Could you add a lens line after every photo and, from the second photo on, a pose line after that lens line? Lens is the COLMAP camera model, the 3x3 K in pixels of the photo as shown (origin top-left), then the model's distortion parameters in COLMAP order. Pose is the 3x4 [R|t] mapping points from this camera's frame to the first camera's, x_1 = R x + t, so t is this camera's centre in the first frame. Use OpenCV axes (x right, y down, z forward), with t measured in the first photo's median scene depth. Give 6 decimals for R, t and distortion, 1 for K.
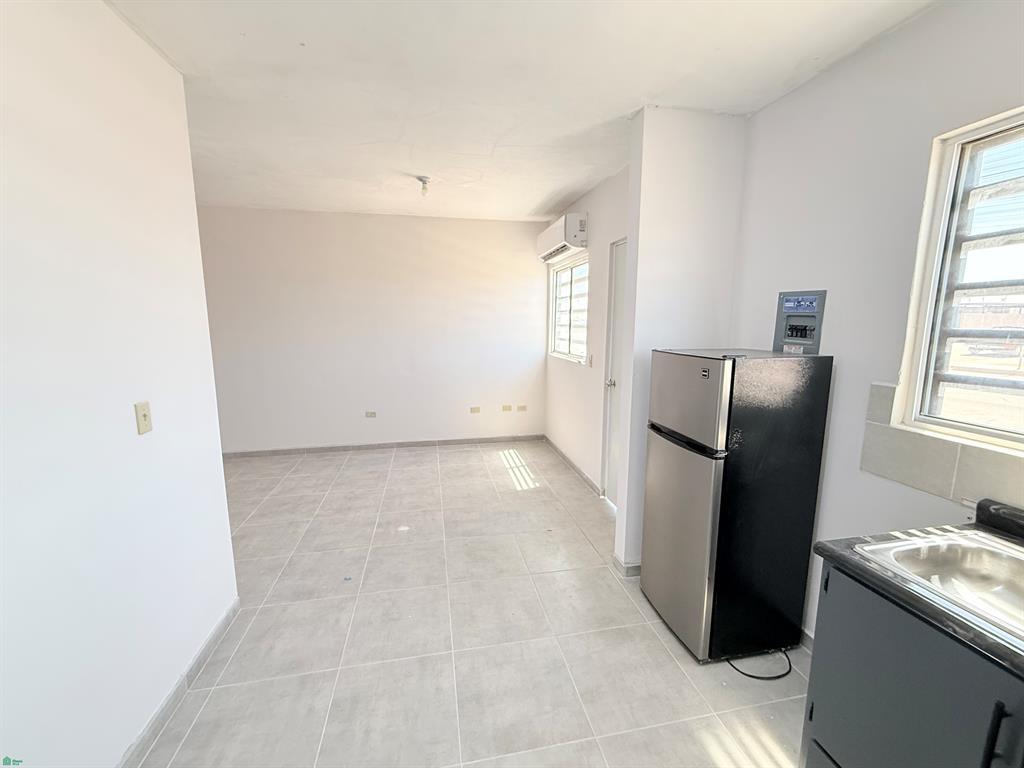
lens RADIAL K [[408.6, 0, 506.6], [0, 408.6, 383.4], [0, 0, 1]] dist [0.000588, 0.000019]
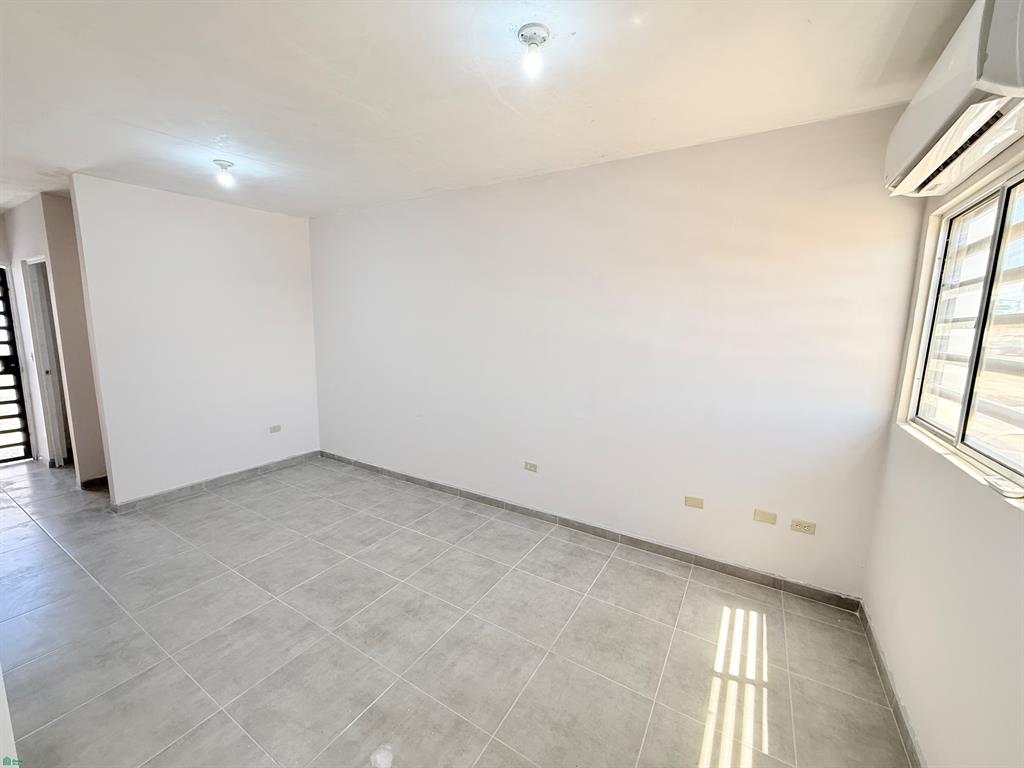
lens RADIAL K [[408.6, 0, 506.6], [0, 408.6, 383.4], [0, 0, 1]] dist [0.000588, 0.000019]
pose [[0.736858, 0.106450, -0.667614, 0.210005], [-0.119959, 0.992442, 0.025843, -0.187735], [0.665319, 0.061044, 0.744059, 1.064845]]
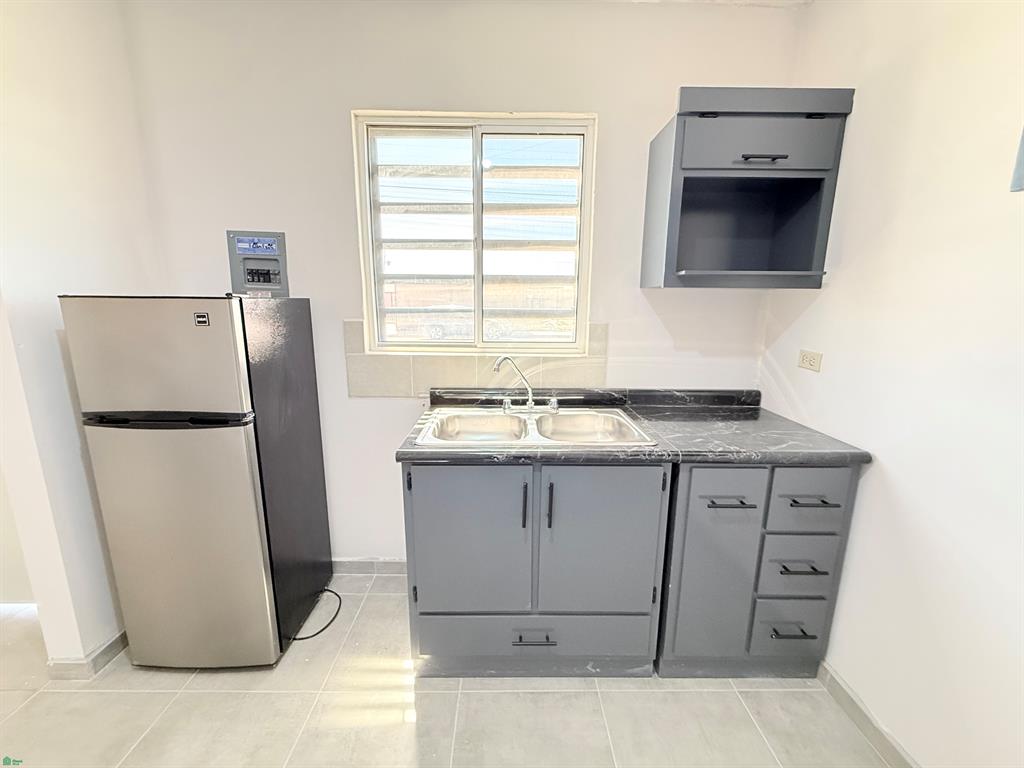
lens RADIAL K [[406.2, 0, 509.0], [0, 406.2, 383.9], [0, 0, 1]] dist [0.001912, 0.000496]
pose [[0.176514, -0.189065, 0.965970, -0.131012], [0.140414, 0.976179, 0.165405, 0.039535], [-0.974231, 0.106440, 0.198856, 0.273488]]
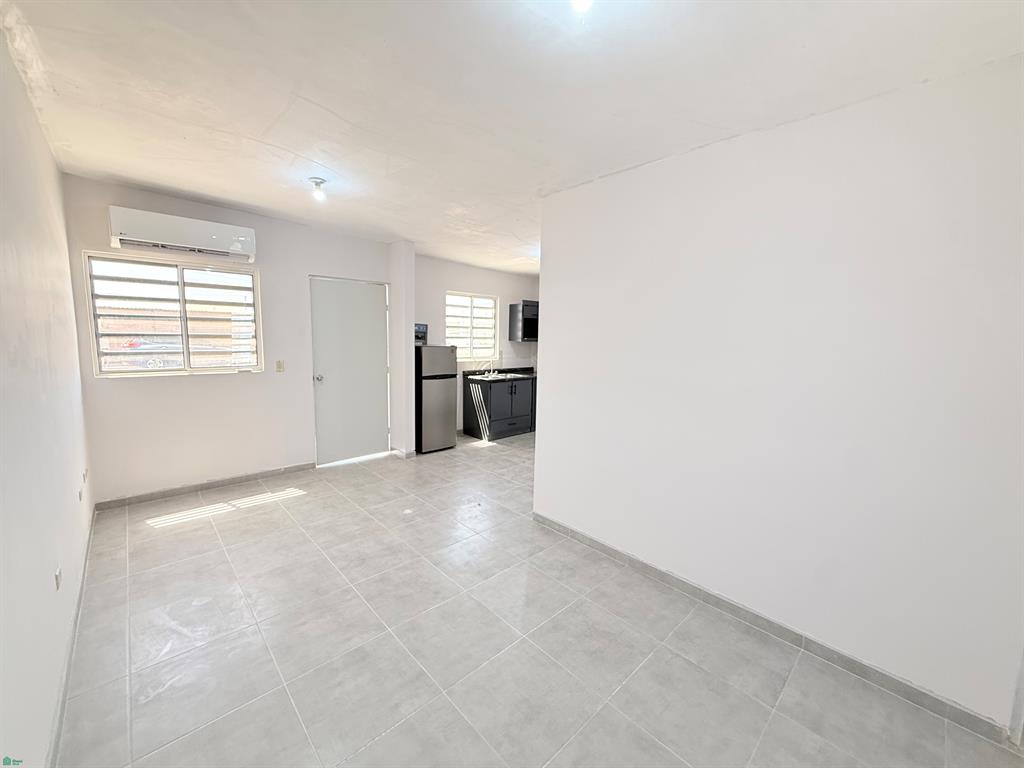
lens RADIAL K [[406.2, 0, 509.0], [0, 406.2, 383.9], [0, 0, 1]] dist [0.001912, 0.000496]
pose [[-0.533348, -0.117319, 0.837721, -2.027870], [0.105576, 0.973360, 0.203531, -0.315272], [-0.839282, 0.196996, -0.506753, 1.927611]]
